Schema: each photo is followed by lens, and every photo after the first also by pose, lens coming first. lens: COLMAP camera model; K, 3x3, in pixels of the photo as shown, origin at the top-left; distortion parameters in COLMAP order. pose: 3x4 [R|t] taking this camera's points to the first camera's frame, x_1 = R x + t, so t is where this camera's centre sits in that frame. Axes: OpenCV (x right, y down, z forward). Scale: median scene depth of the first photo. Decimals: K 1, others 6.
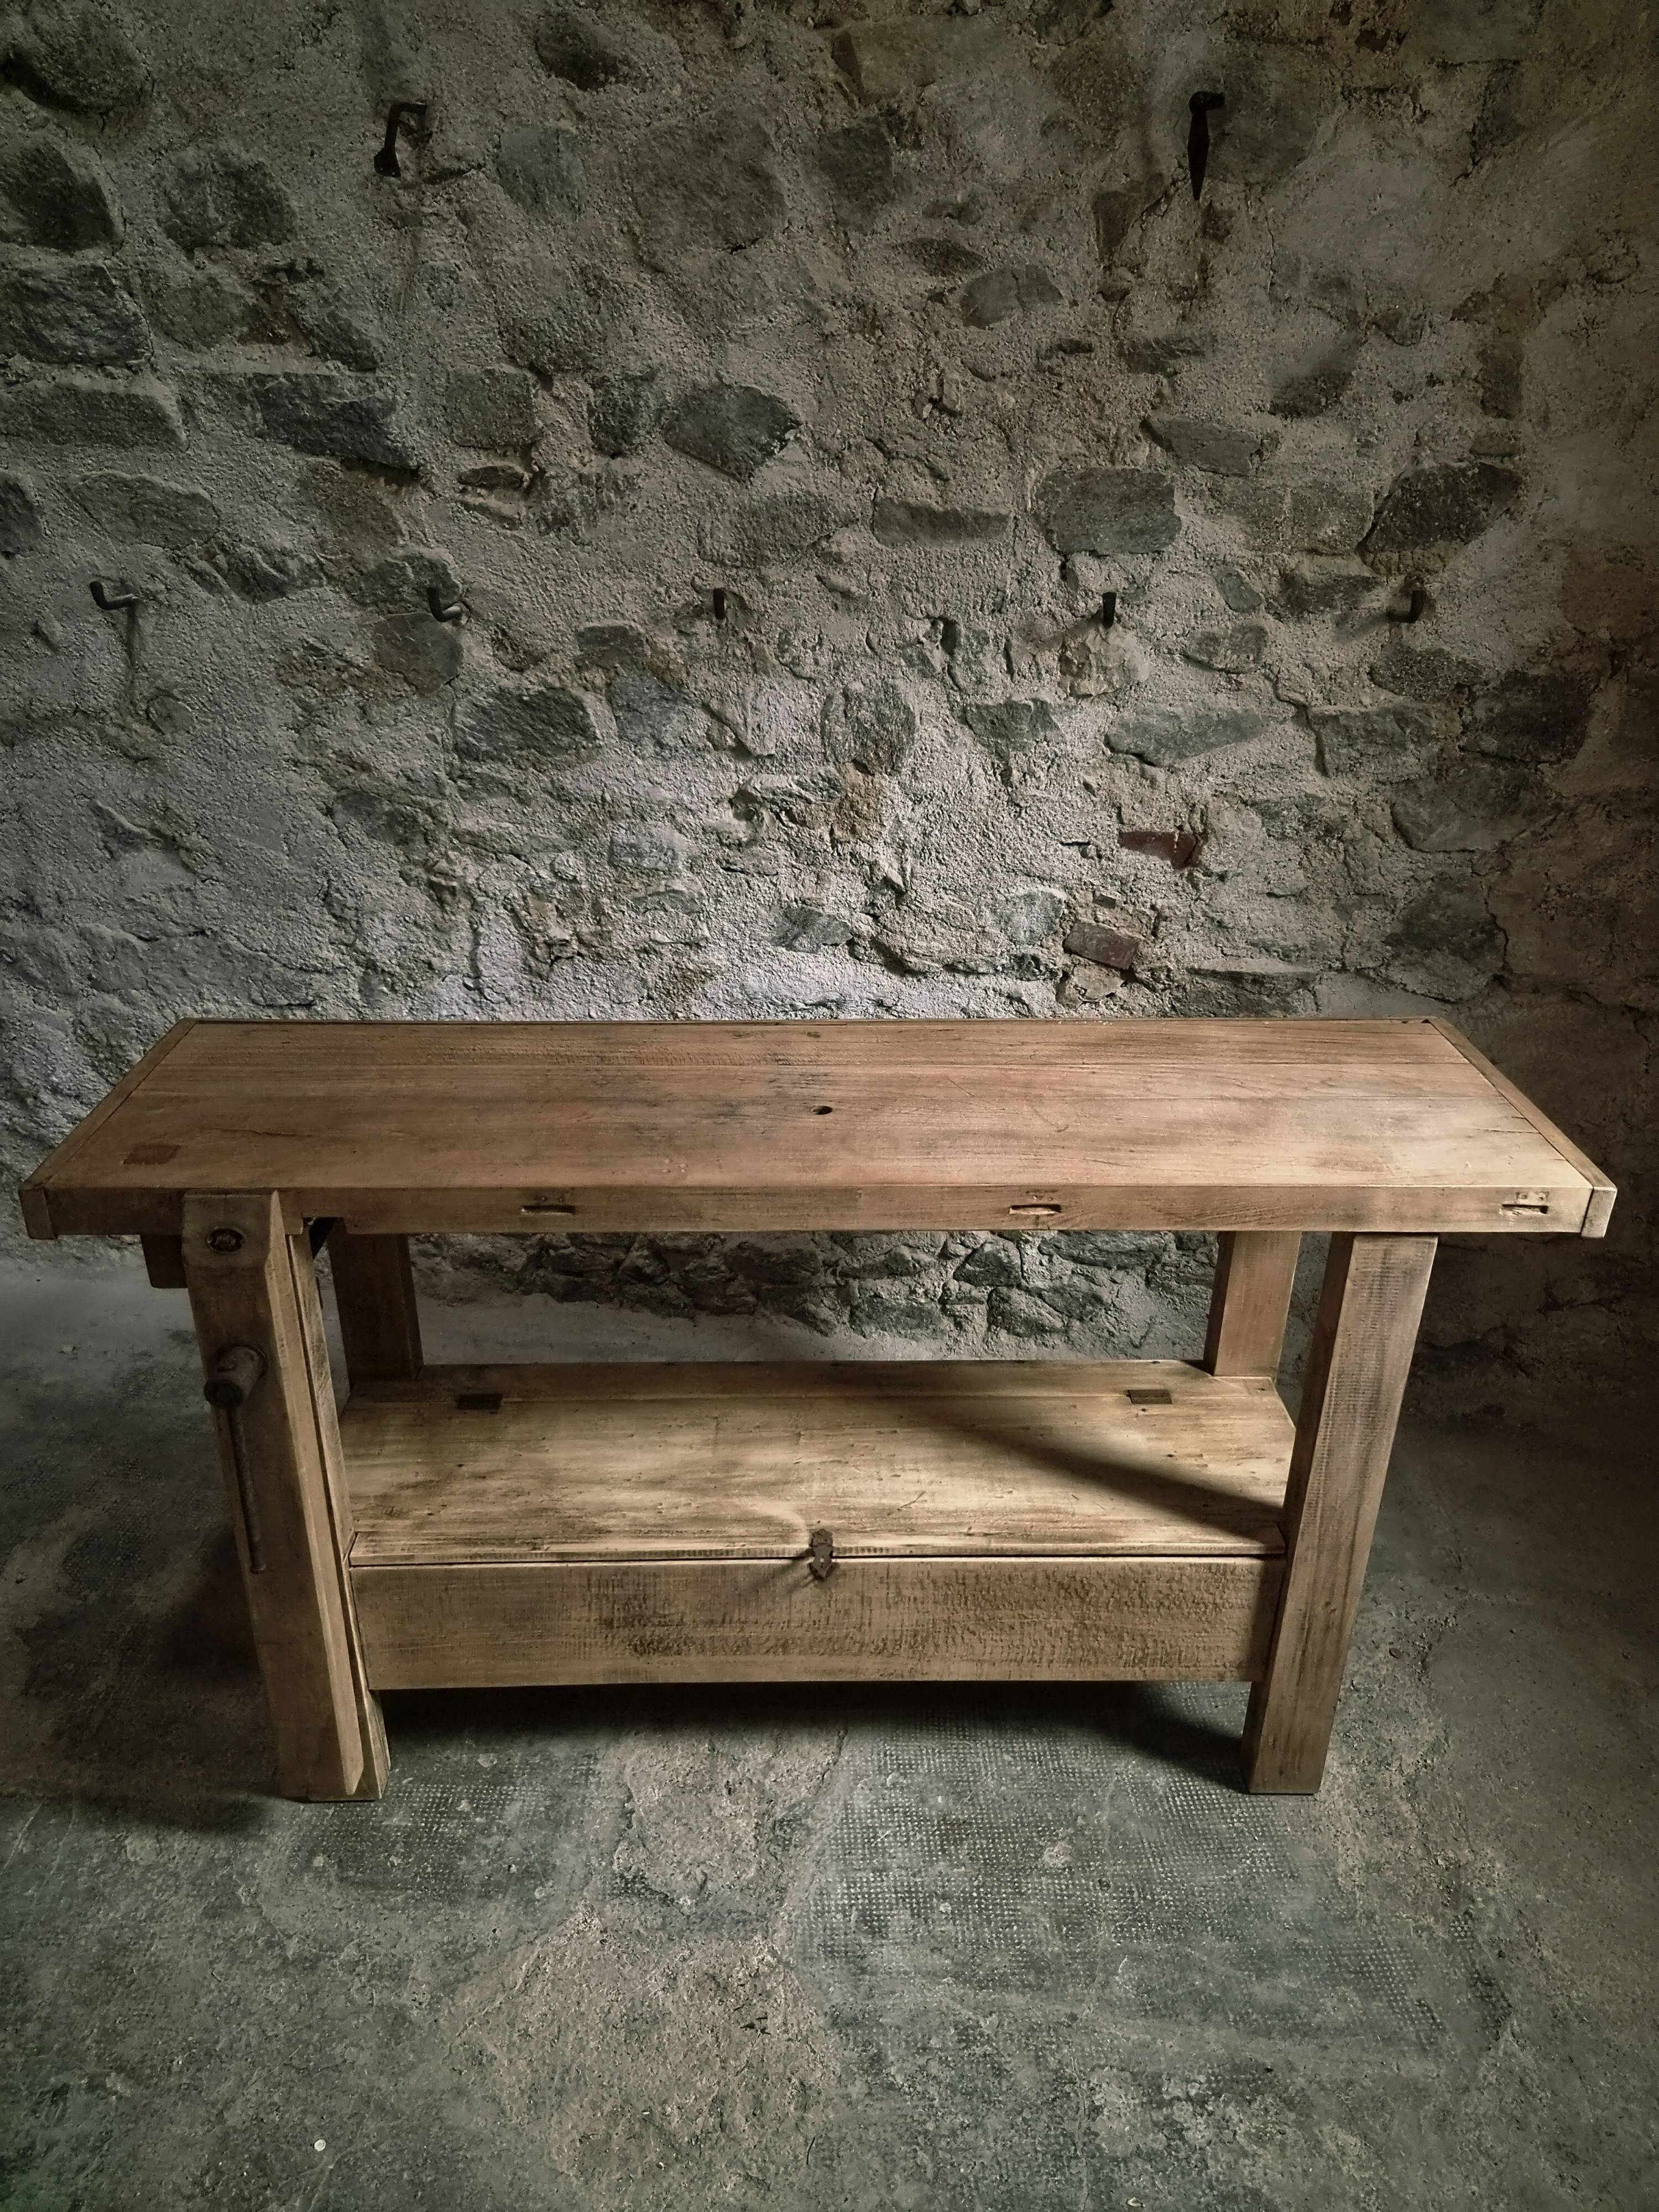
lens RADIAL K [[1496.5, 0, 824.0], [0, 1496.5, 1098.5], [0, 0, 1]] dist [0.061824, -0.048607]
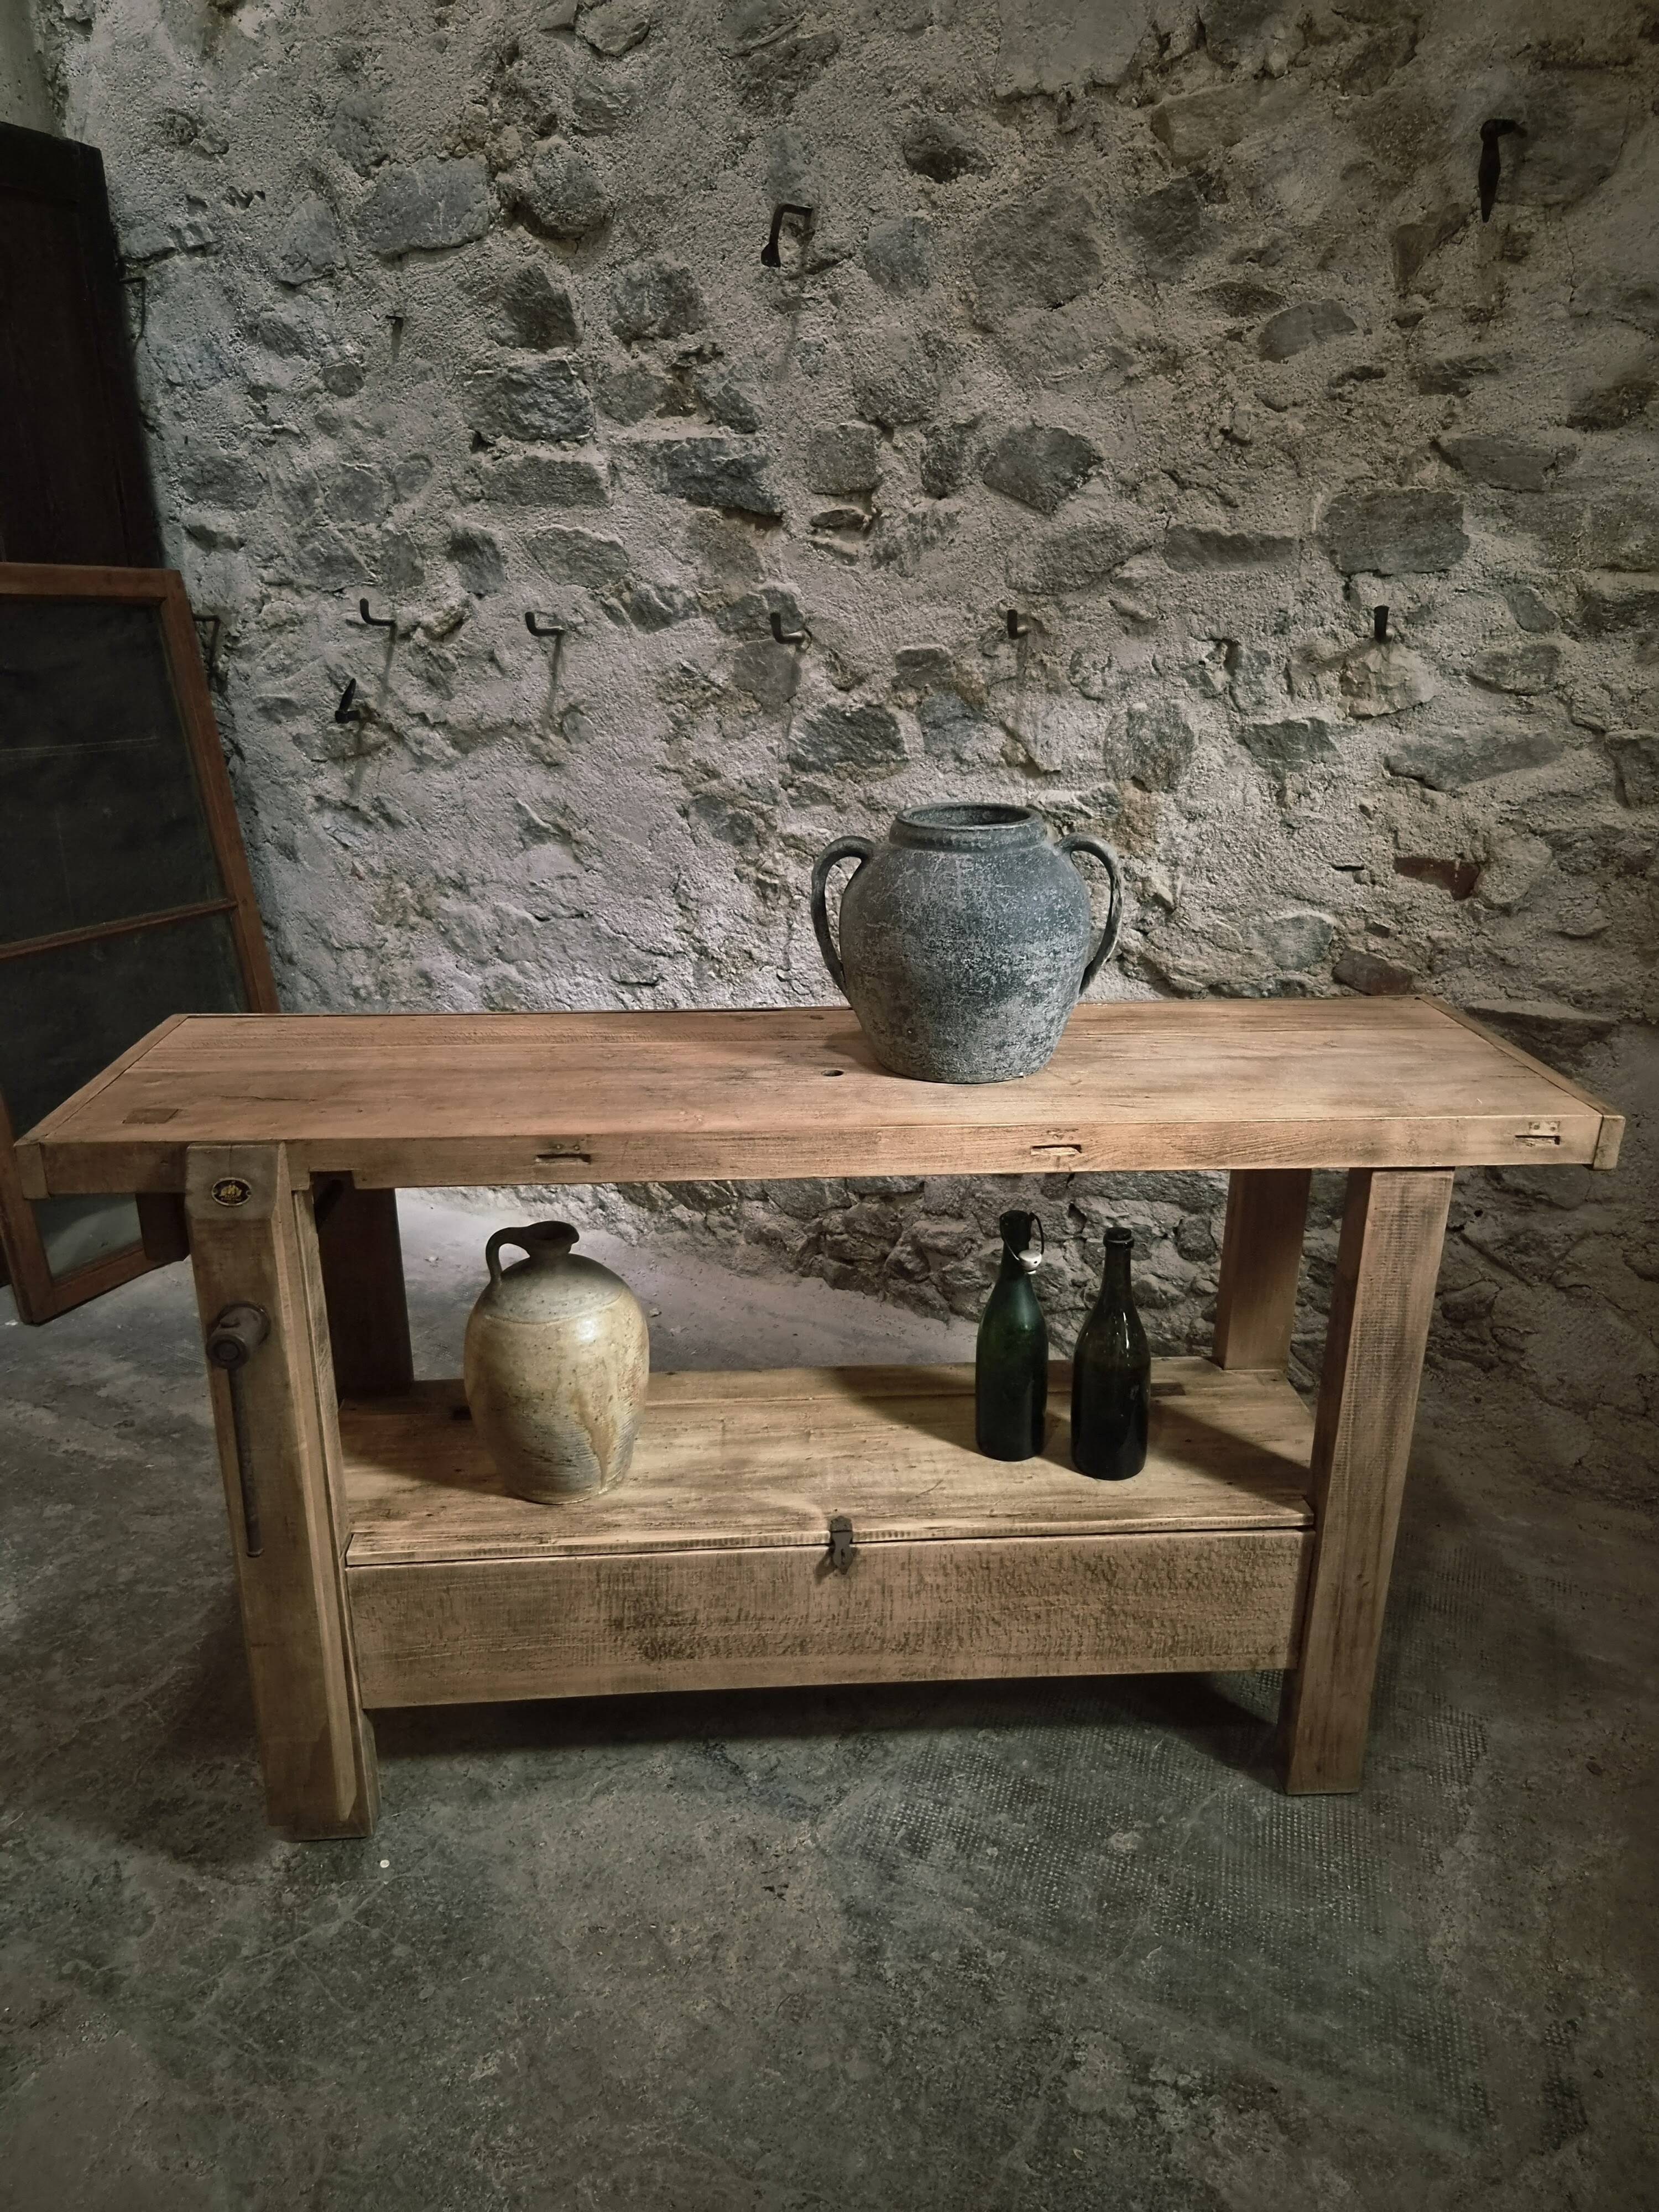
lens RADIAL K [[1496.5, 0, 826.5], [0, 1496.5, 1101.0], [0, 0, 1]] dist [0.061824, -0.048607]
pose [[0.937241, 0.113399, -0.329726, 0.196922], [-0.147115, 0.985953, -0.079083, 0.113540], [0.316127, 0.122628, 0.940758, -0.021690]]
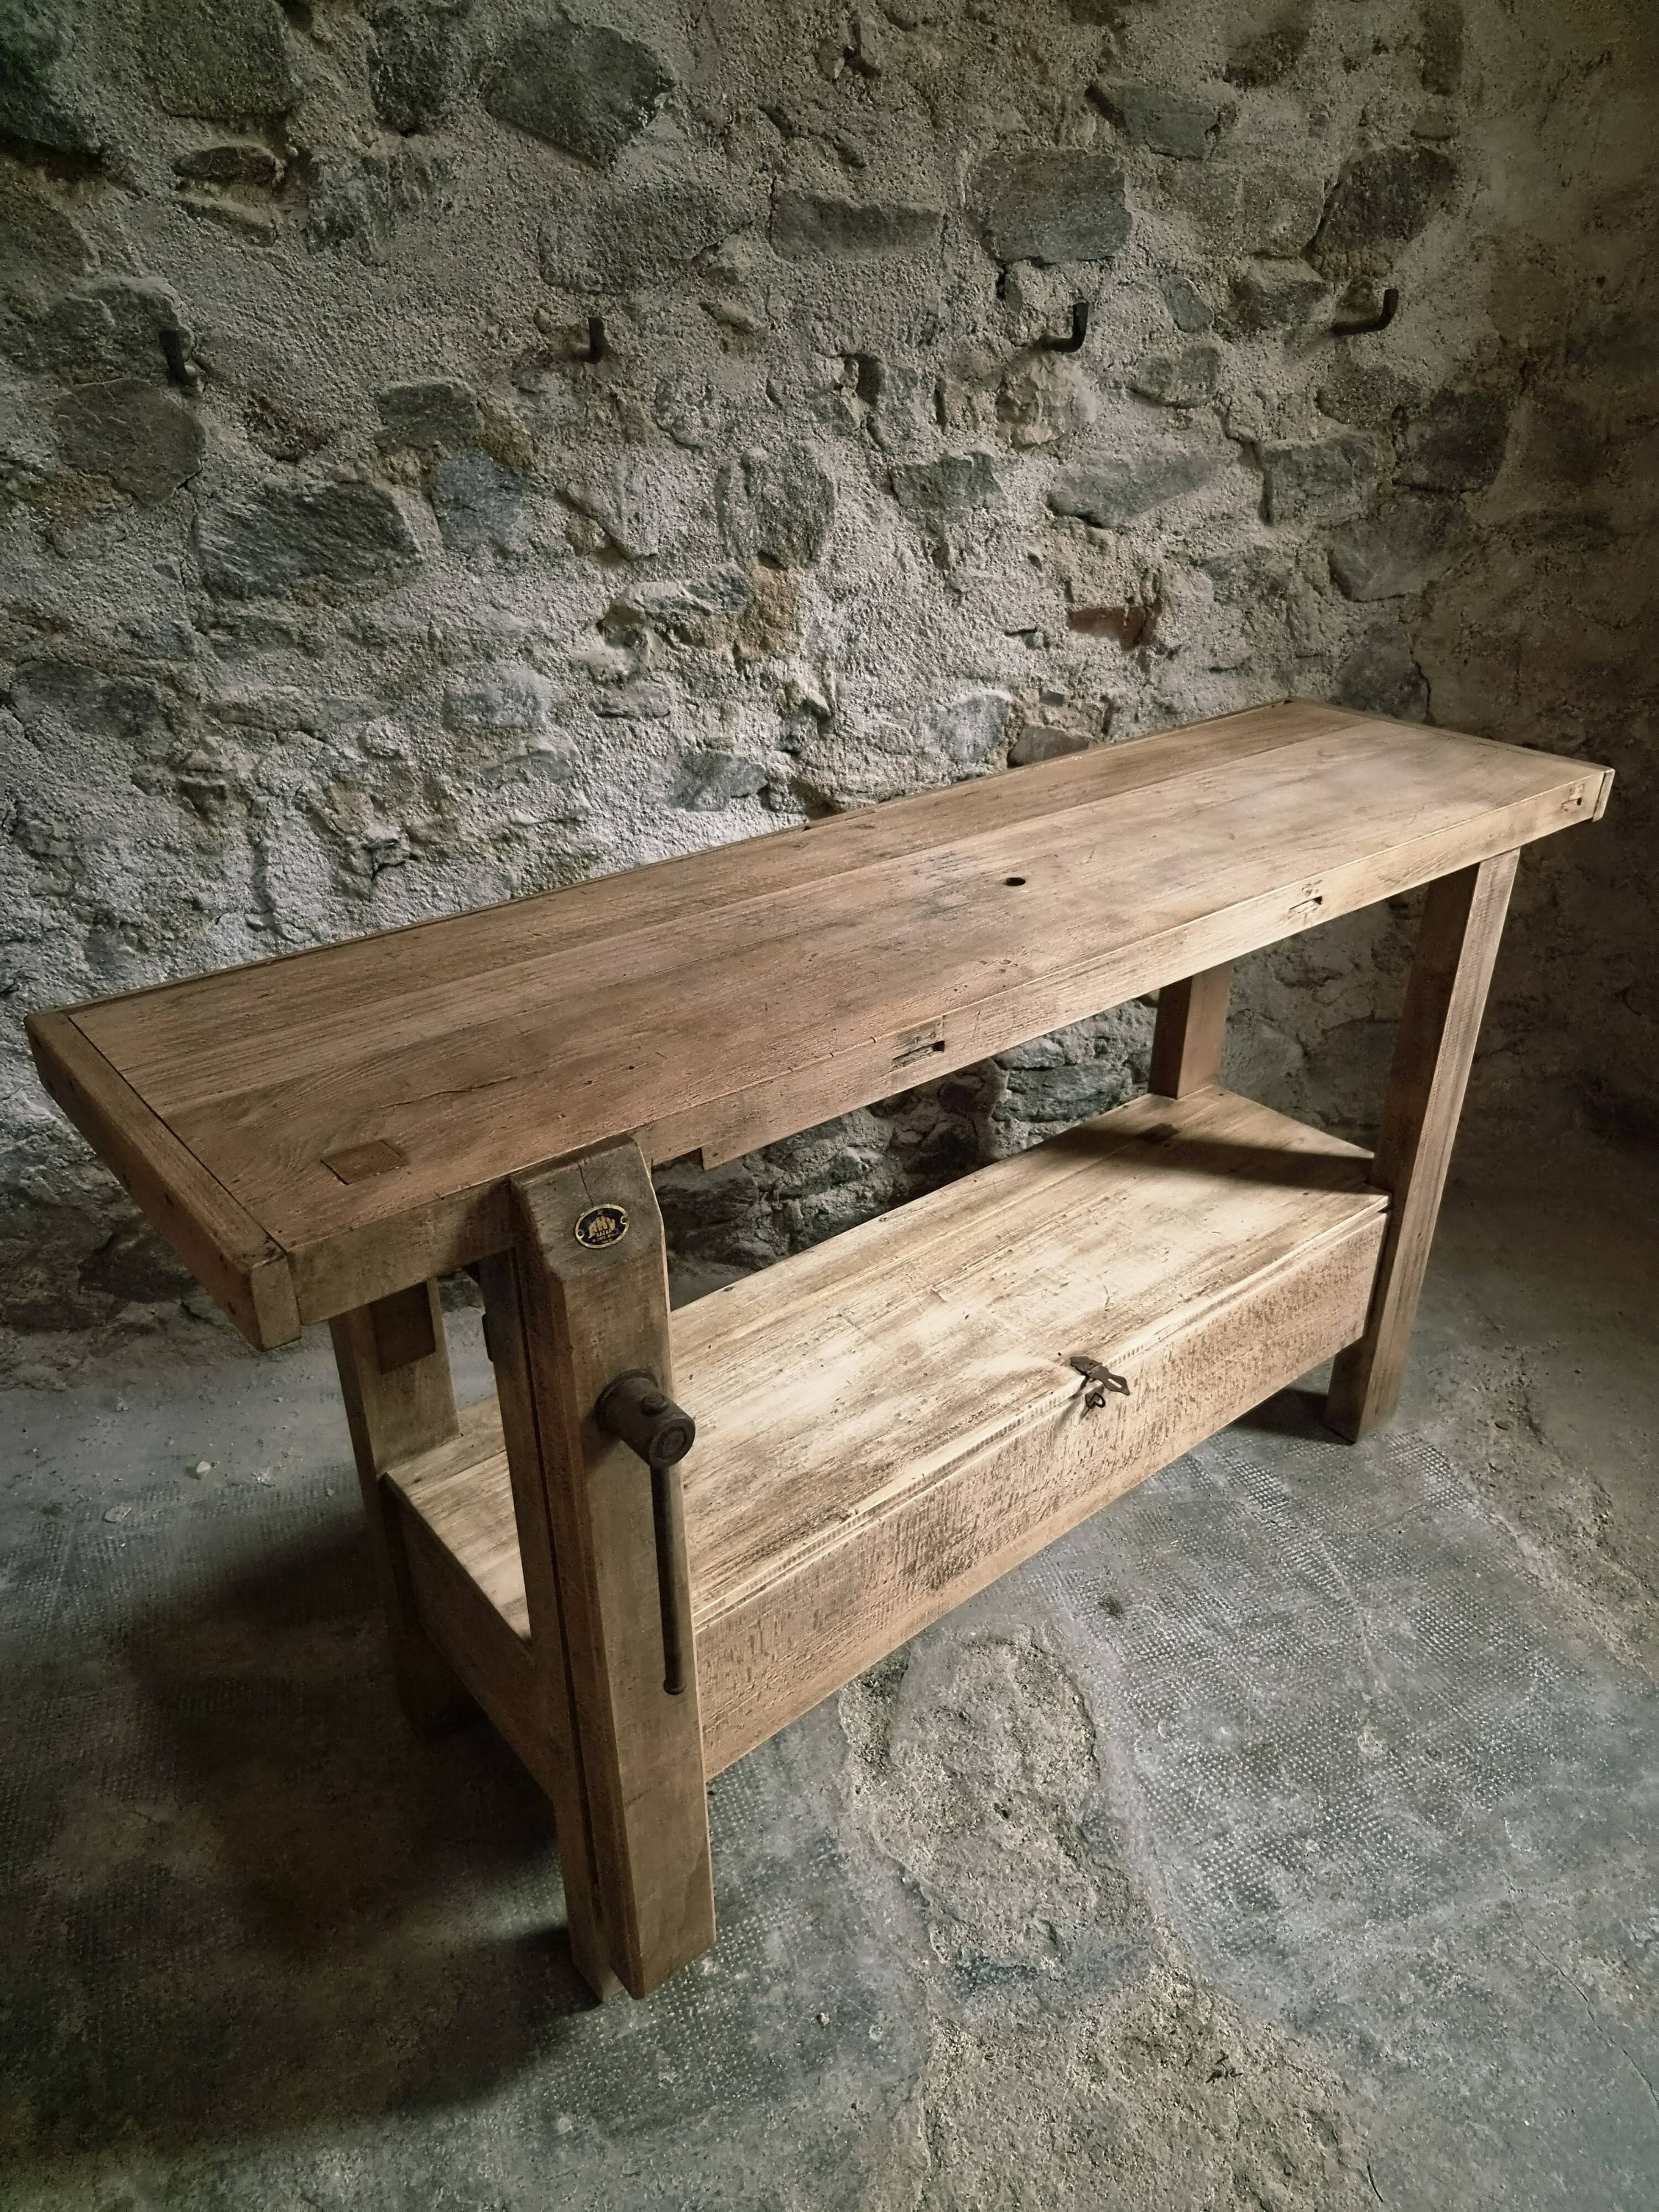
lens RADIAL K [[1496.5, 0, 842.8], [0, 1496.5, 1109.6], [0, 0, 1]] dist [0.061824, -0.048607]
pose [[0.909046, -0.207182, 0.361540, -0.302508], [0.188150, 0.978235, 0.087503, 0.002811], [-0.371800, -0.011520, 0.928241, 0.244067]]
